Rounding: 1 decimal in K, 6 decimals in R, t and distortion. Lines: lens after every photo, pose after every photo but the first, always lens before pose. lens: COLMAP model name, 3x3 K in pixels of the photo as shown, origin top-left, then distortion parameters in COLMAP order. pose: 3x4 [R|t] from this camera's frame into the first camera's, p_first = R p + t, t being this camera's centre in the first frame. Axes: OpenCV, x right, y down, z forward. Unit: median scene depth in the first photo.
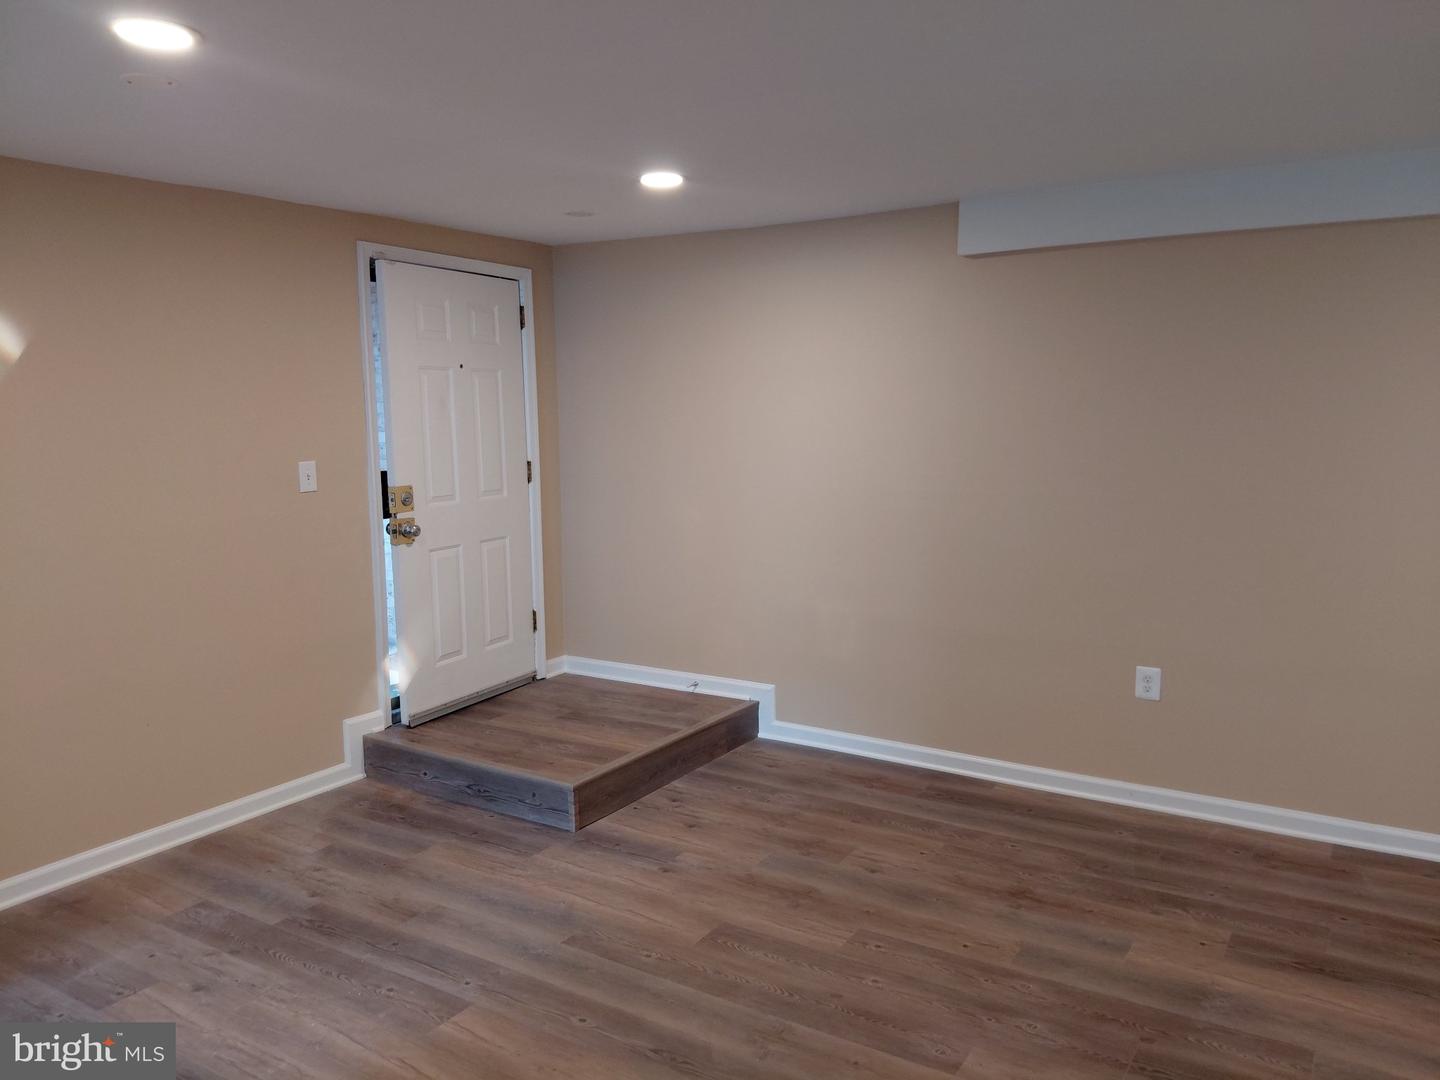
lens RADIAL K [[1067.5, 0, 756.7], [0, 1067.5, 514.1], [0, 0, 1]] dist [0.039834, -0.078178]
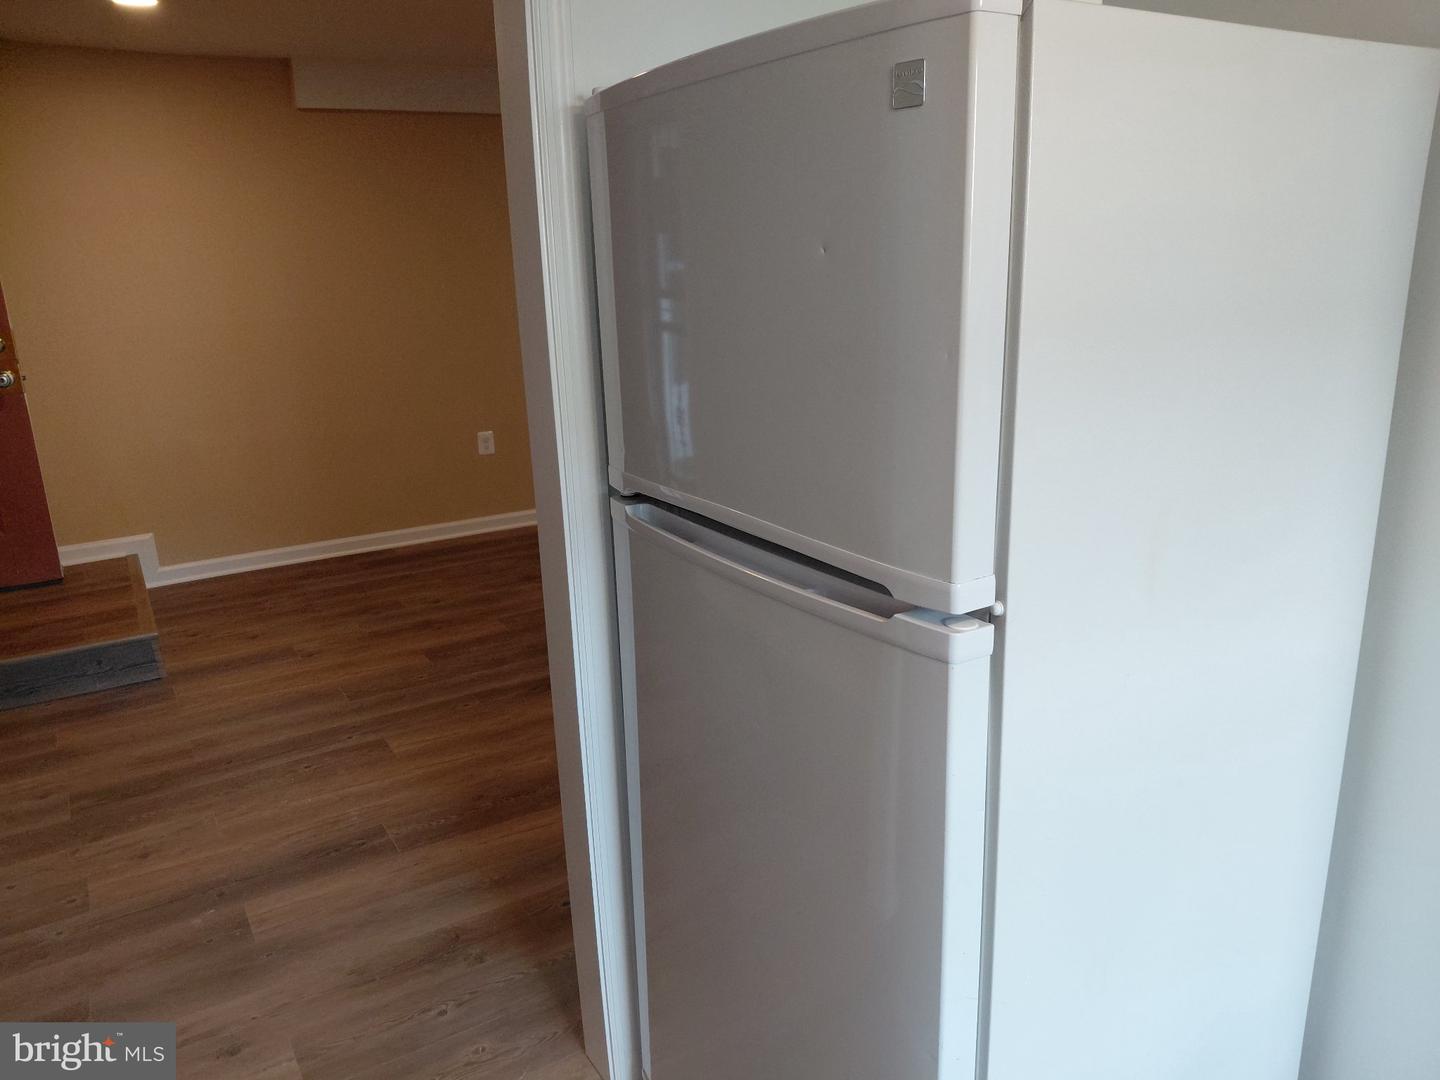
lens RADIAL K [[1067.5, 0, 737.5], [0, 1067.5, 561.4], [0, 0, 1]] dist [0.039834, -0.078178]
pose [[0.415432, -0.249478, 0.874744, -0.824247], [0.117493, 0.968315, 0.220365, 0.038602], [-0.902004, 0.011229, 0.431581, 0.098219]]
